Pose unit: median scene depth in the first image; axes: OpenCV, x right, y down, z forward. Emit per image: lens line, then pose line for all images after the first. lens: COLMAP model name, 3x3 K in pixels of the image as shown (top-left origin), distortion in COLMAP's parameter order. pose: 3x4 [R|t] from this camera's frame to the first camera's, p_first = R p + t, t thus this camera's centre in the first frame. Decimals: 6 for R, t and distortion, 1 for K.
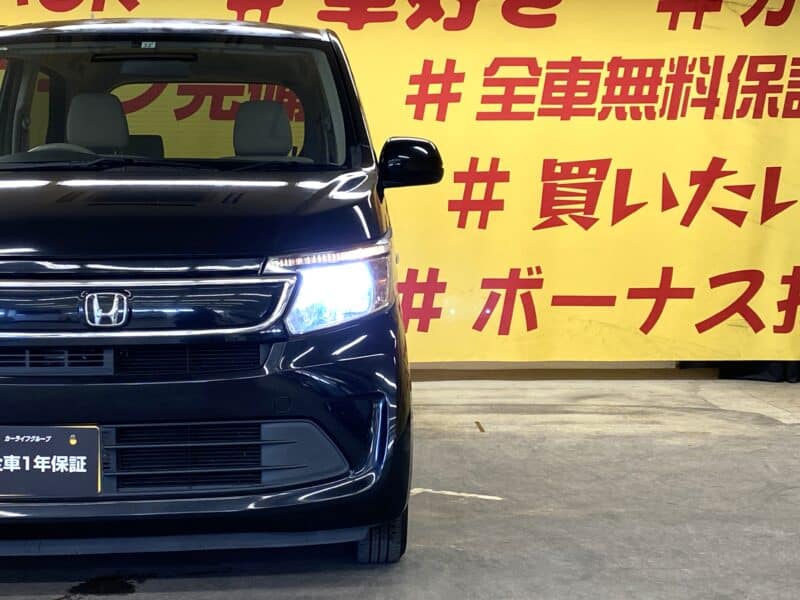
lens RADIAL K [[1322.7, 0, 400.0], [0, 1322.7, 300.0], [0, 0, 1]] dist [0.145170, -0.138235]
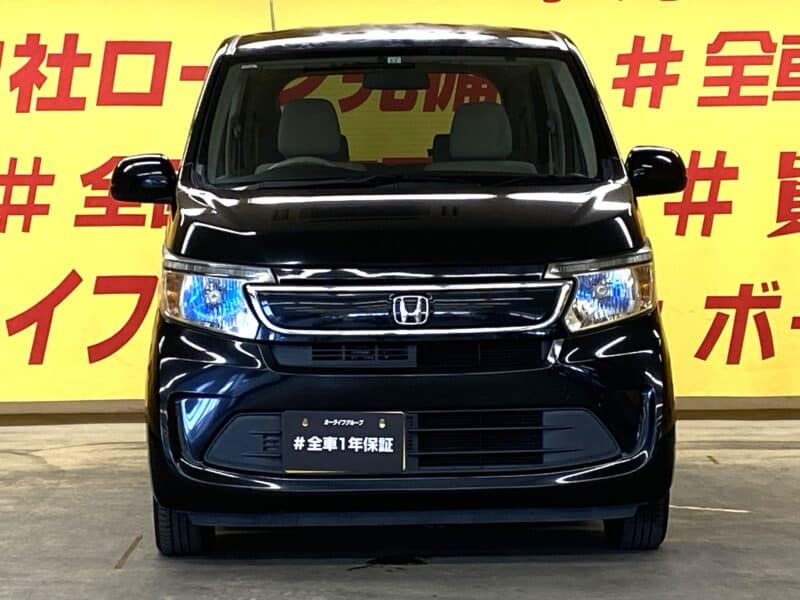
lens RADIAL K [[2256.8, 0, 400.0], [0, 2256.8, 300.0], [0, 0, 1]] dist [0.198214, -0.920902]
pose [[0.998751, -0.005803, -0.049631, -0.073811], [0.004527, 0.999657, -0.025776, 0.027041], [0.049764, 0.025519, 0.998435, -0.531273]]
